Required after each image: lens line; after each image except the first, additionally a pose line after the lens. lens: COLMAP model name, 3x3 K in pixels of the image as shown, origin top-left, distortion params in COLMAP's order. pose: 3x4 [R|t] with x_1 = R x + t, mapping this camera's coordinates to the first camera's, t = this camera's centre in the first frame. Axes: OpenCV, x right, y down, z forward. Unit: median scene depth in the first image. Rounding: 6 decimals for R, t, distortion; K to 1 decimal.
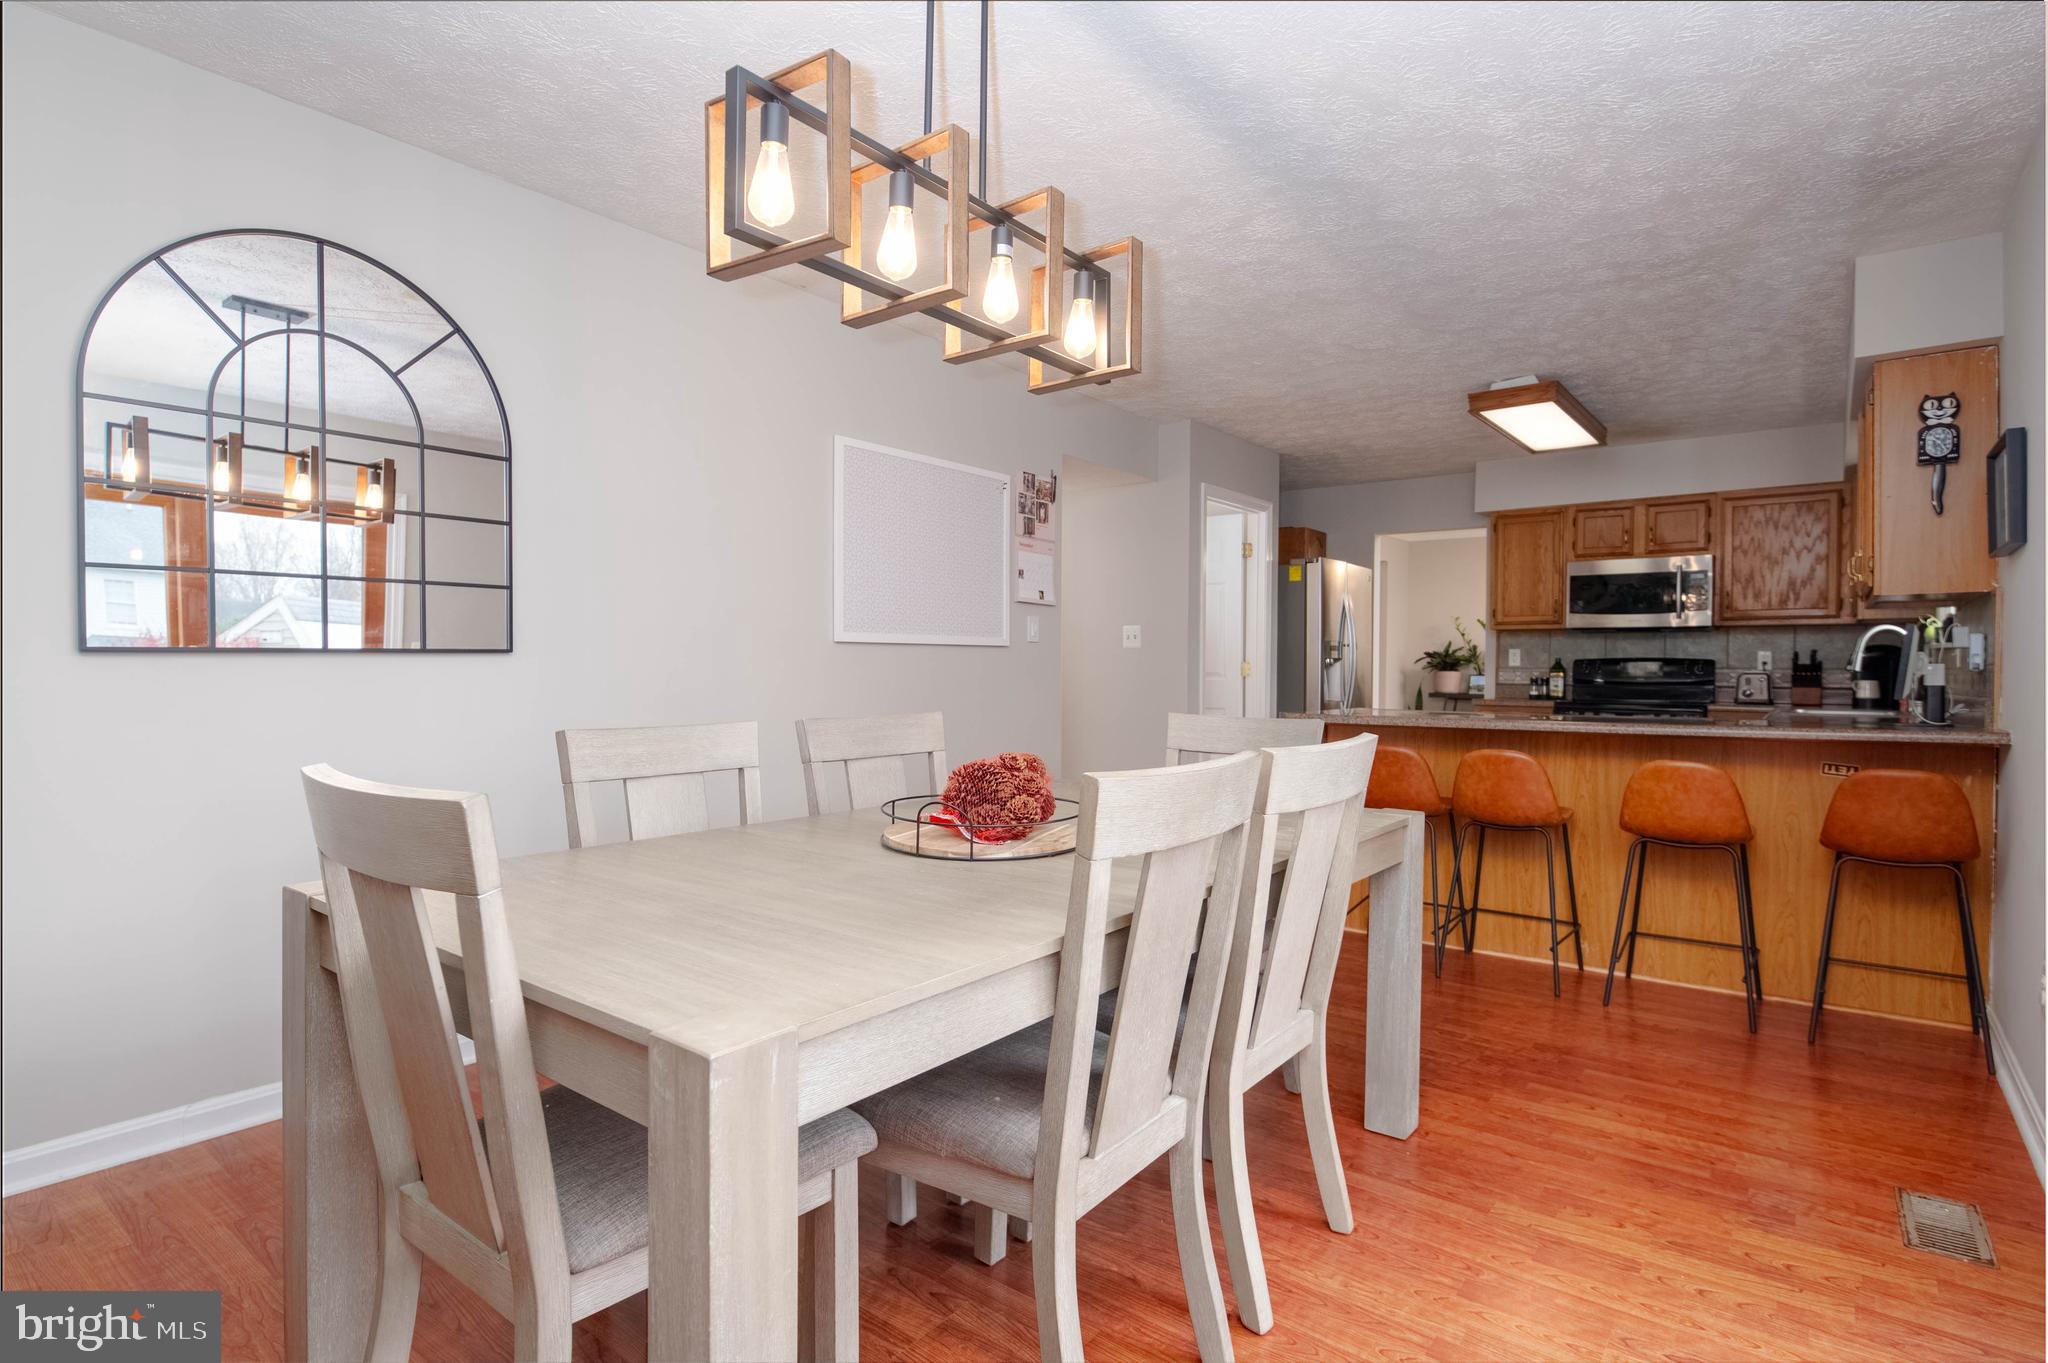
lens RADIAL K [[1038.0, 0, 1035.6], [0, 1038.0, 693.1], [0, 0, 1]] dist [0.003223, -0.009594]
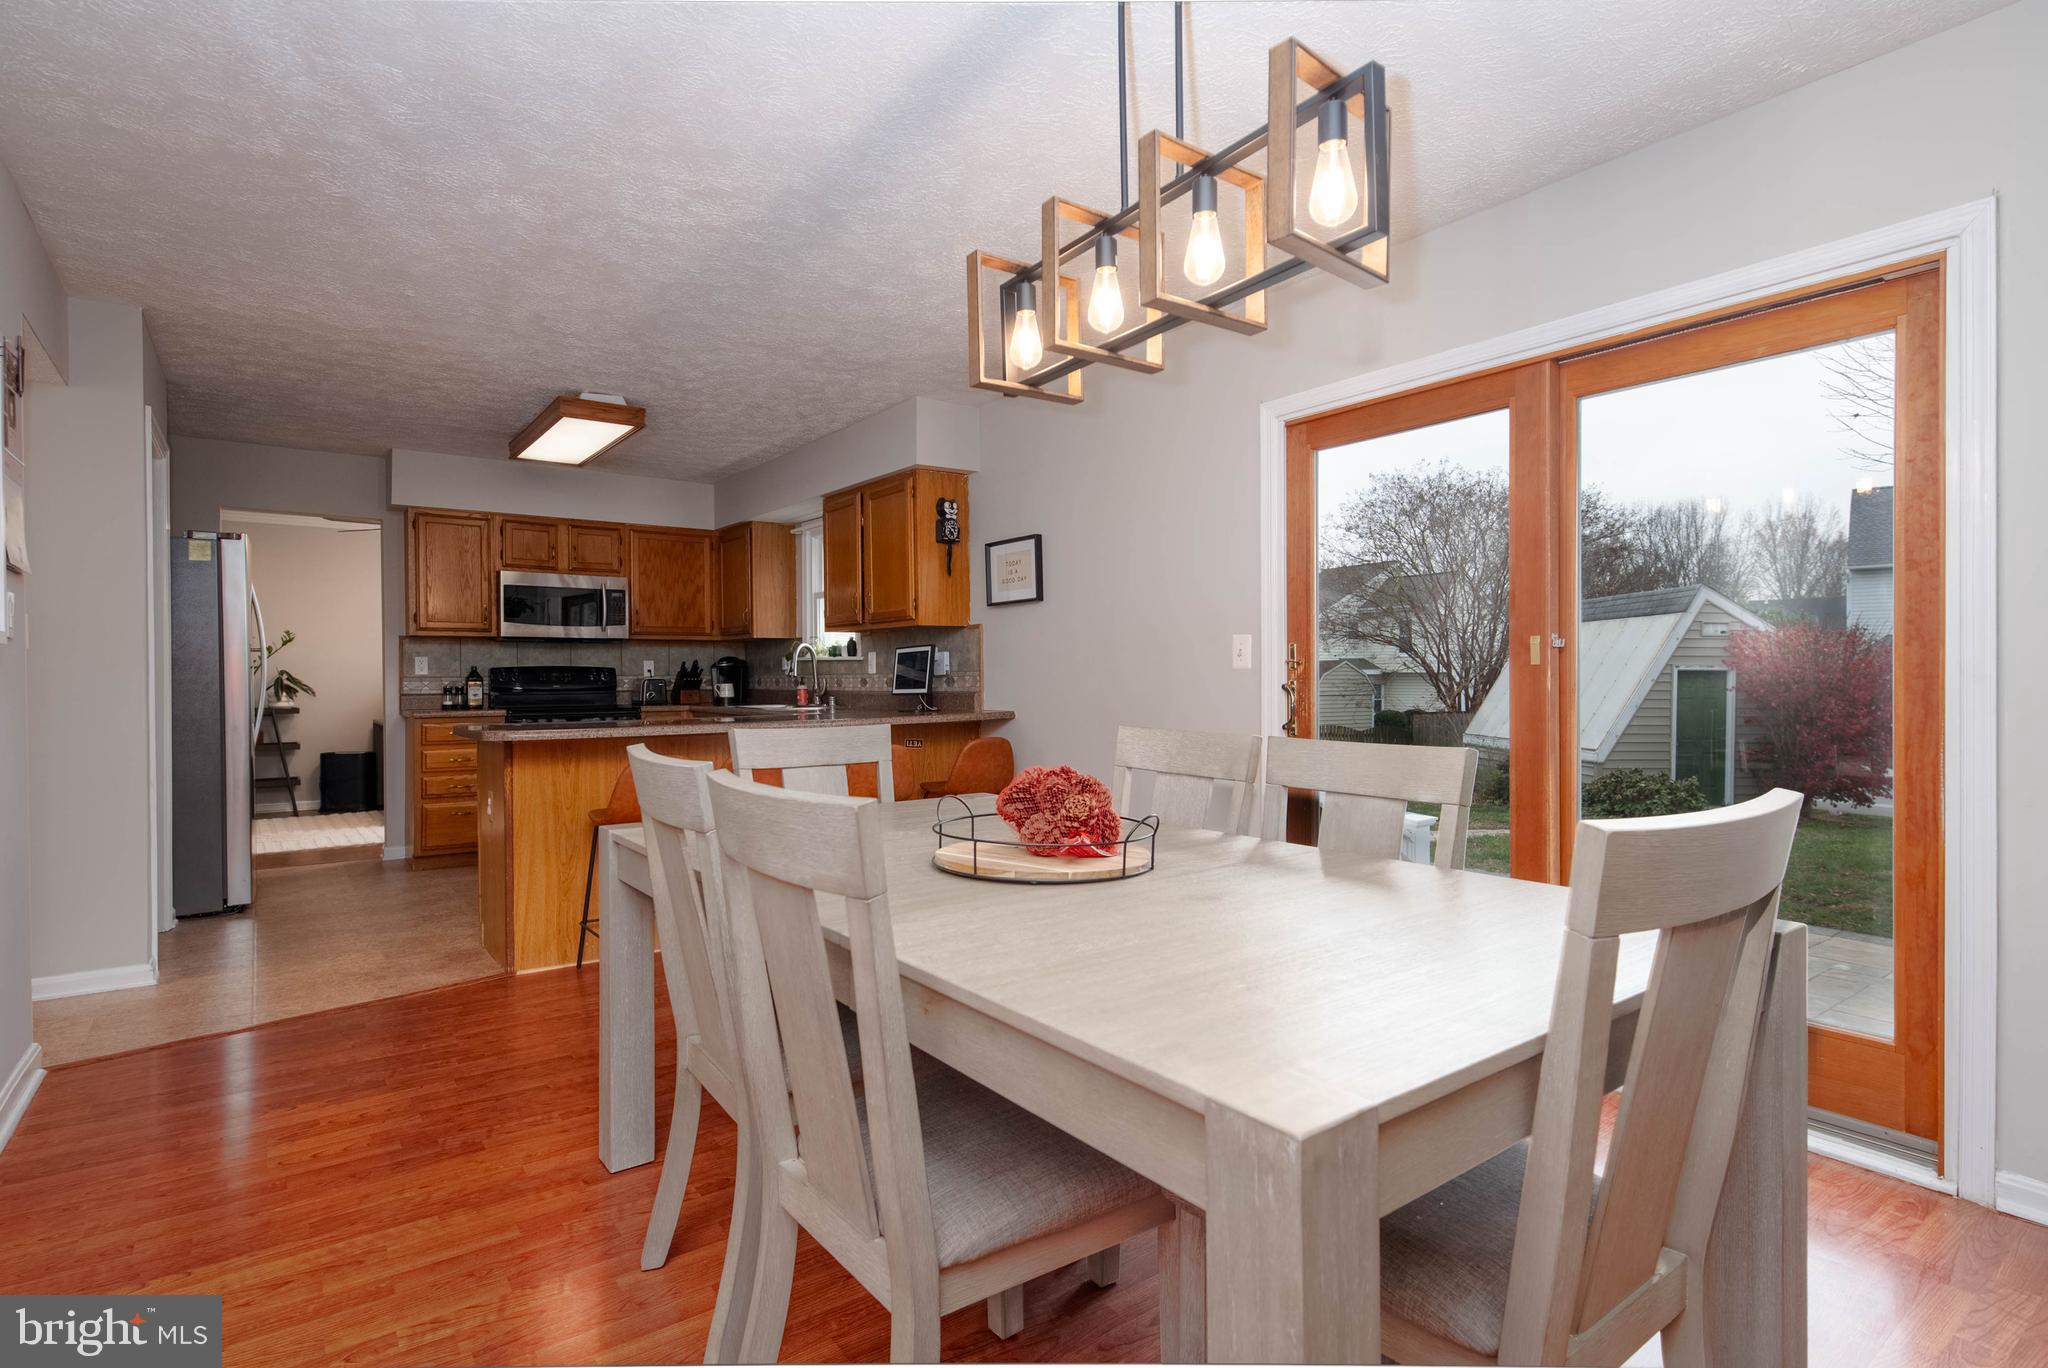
lens RADIAL K [[1012.2, 0, 1046.6], [0, 1012.2, 686.3], [0, 0, 1]] dist [0.000365, -0.001001]
pose [[0.248965, -0.018297, 0.968340, -0.313989], [0.031057, 0.999458, 0.010900, -0.009377], [-0.968014, 0.027360, 0.249398, 0.261510]]
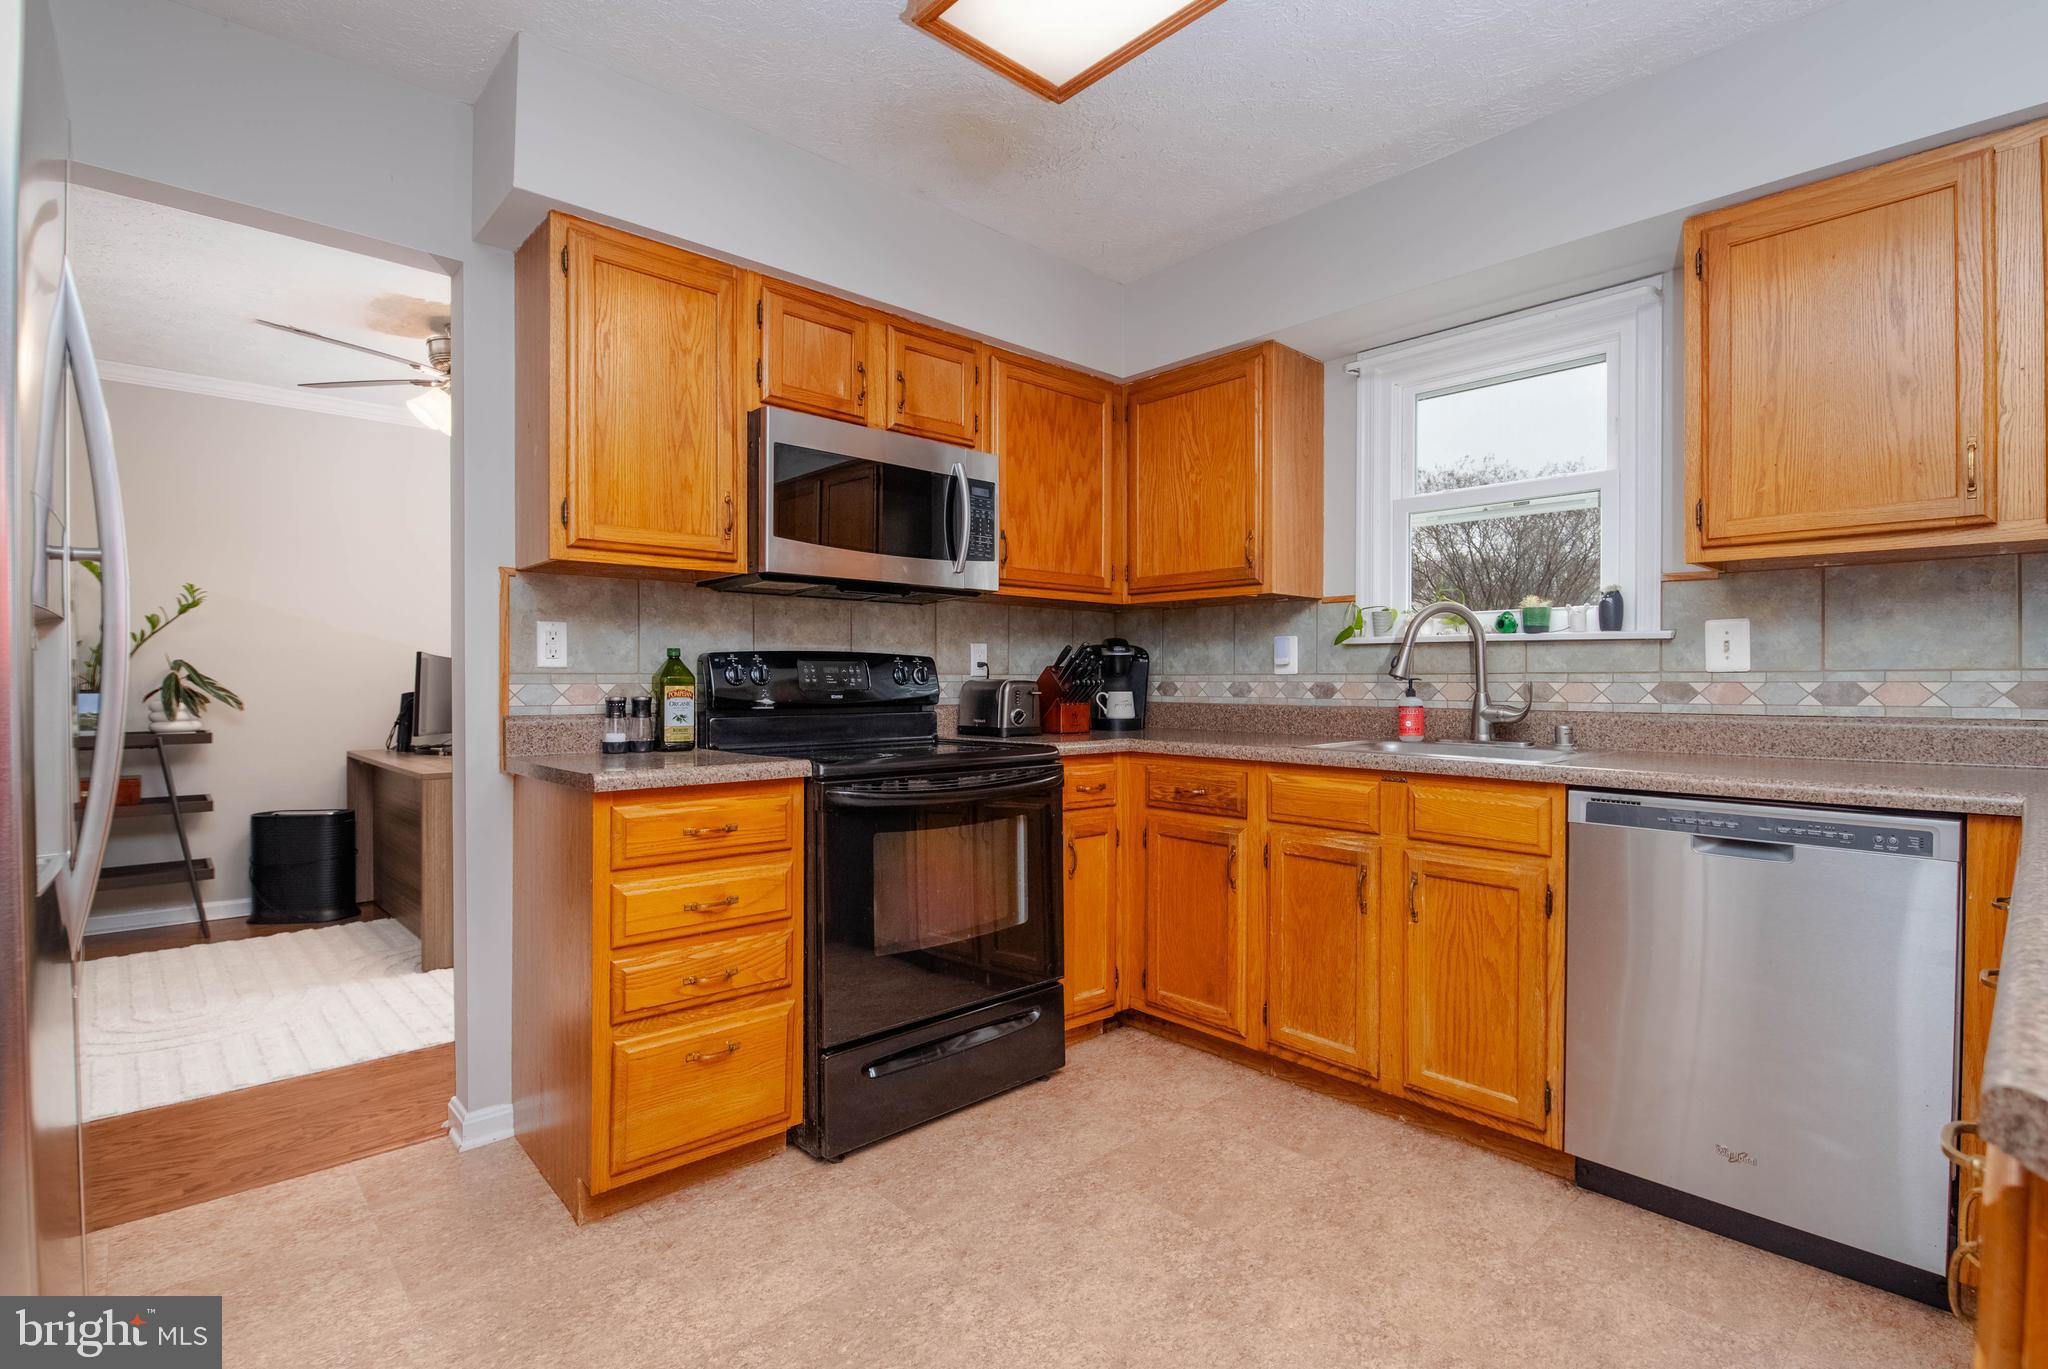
lens RADIAL K [[955.7, 0, 1026.1], [0, 955.7, 687.7], [0, 0, 1]] dist [-0.002016, -0.010486]
pose [[0.164934, -0.015072, 0.986189, 0.173458], [0.025267, 0.999620, 0.011052, -0.020803], [-0.985981, 0.023095, 0.165252, 0.878240]]
